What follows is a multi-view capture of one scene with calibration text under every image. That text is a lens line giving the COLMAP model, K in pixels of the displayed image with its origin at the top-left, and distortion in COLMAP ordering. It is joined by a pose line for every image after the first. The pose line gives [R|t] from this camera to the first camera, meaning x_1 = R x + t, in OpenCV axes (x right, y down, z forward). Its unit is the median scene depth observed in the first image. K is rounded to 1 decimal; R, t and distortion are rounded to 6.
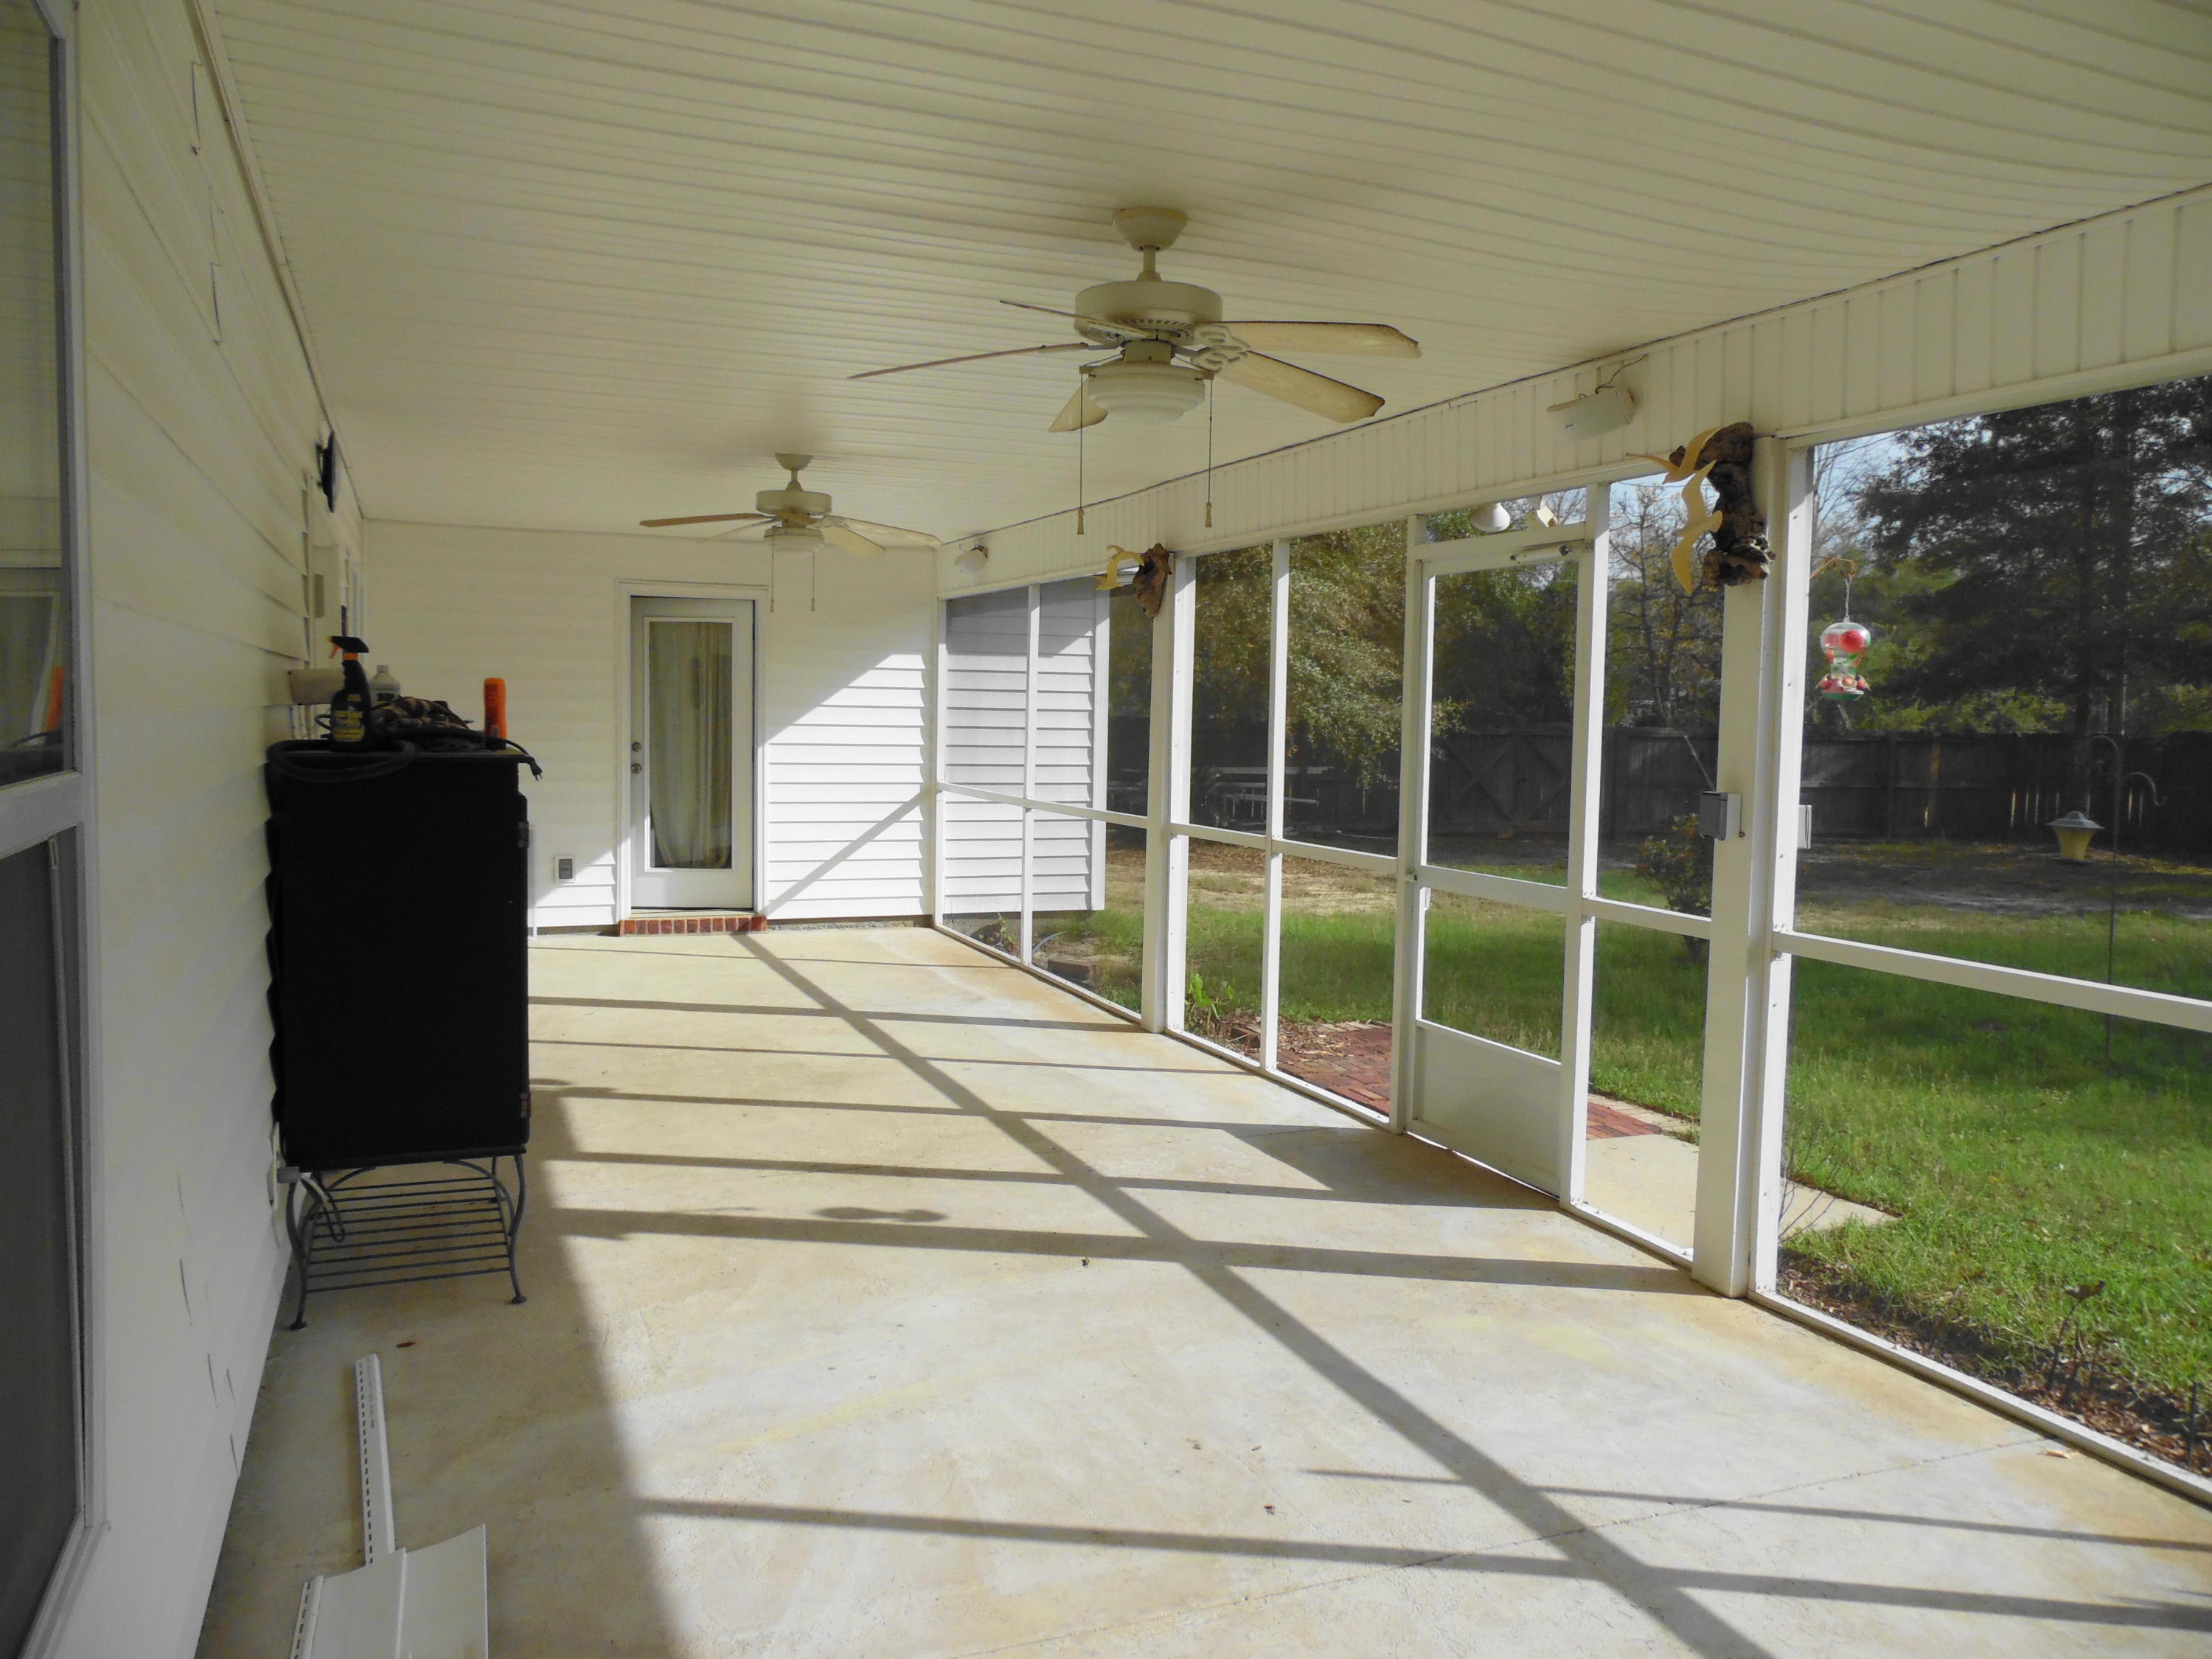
lens RADIAL K [[1655.0, 0, 1115.9], [0, 1655.0, 829.6], [0, 0, 1]] dist [-0.018903, 0.043632]
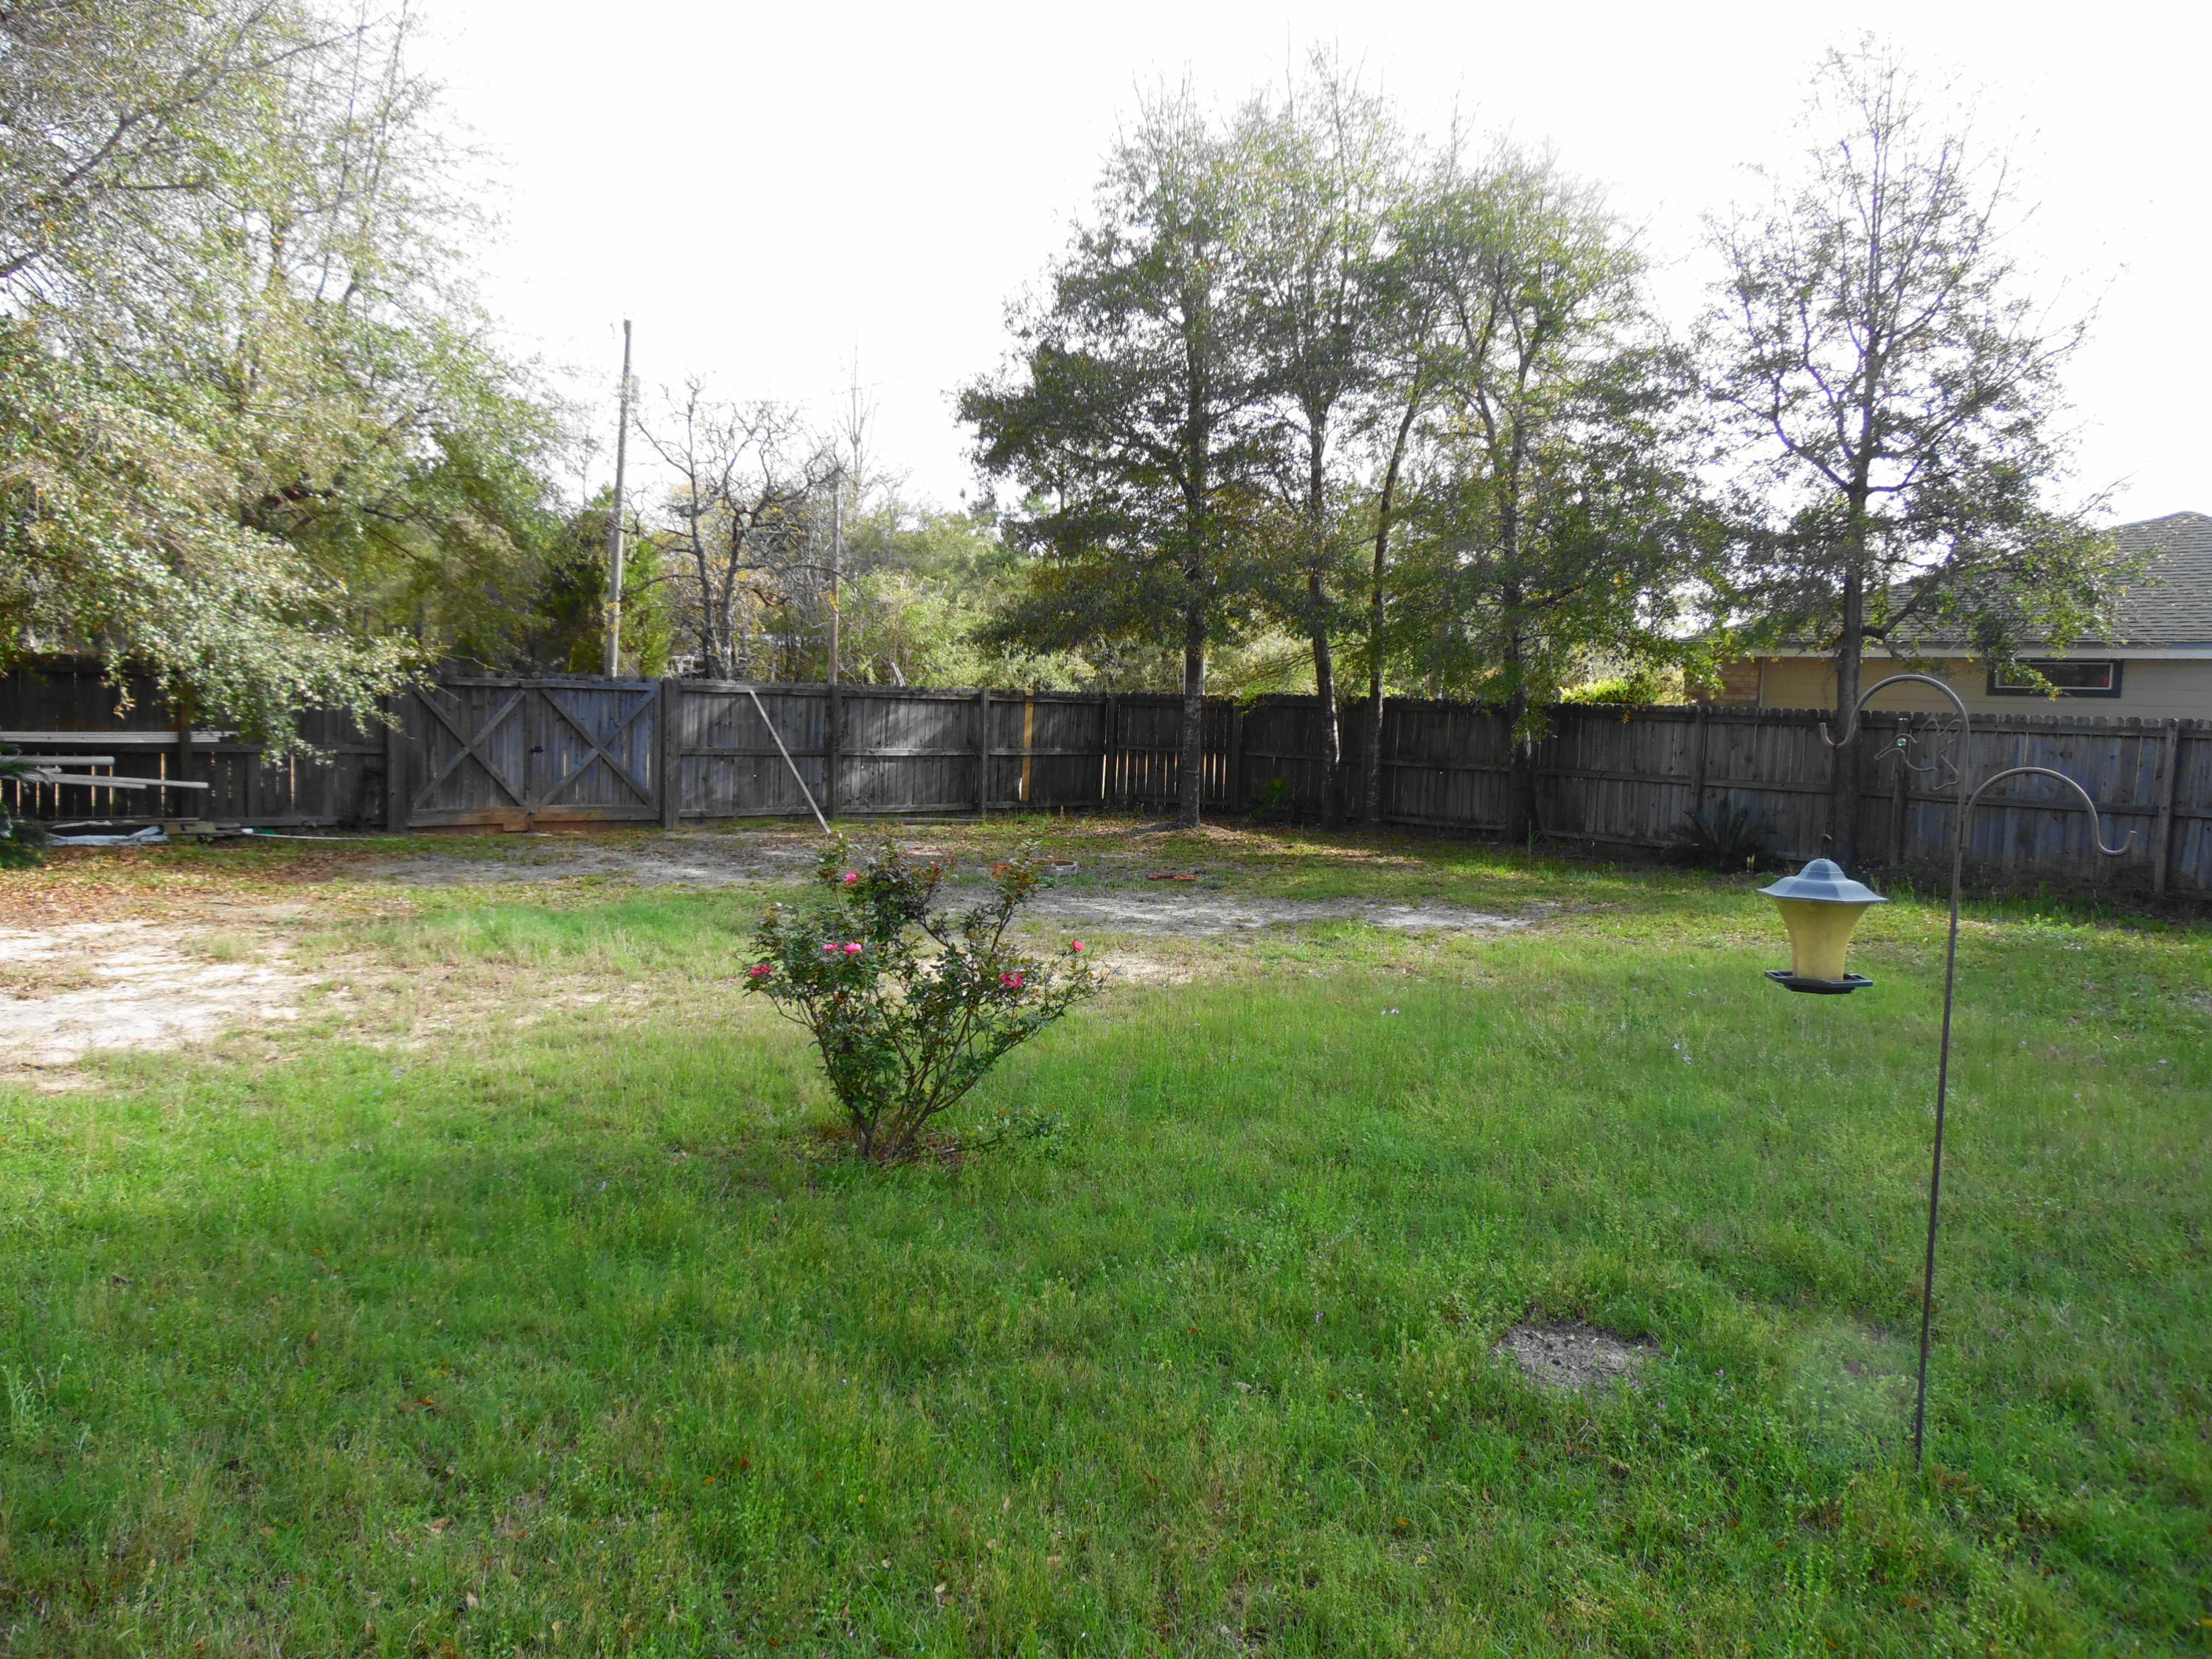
lens RADIAL K [[1655.0, 0, 1115.5], [0, 1655.0, 821.2], [0, 0, 1]] dist [-0.018903, 0.043632]
pose [[0.846969, -0.029588, 0.530818, 0.074664], [0.018771, 0.999492, 0.025762, -0.012298], [-0.531310, -0.011856, 0.847094, 0.247515]]
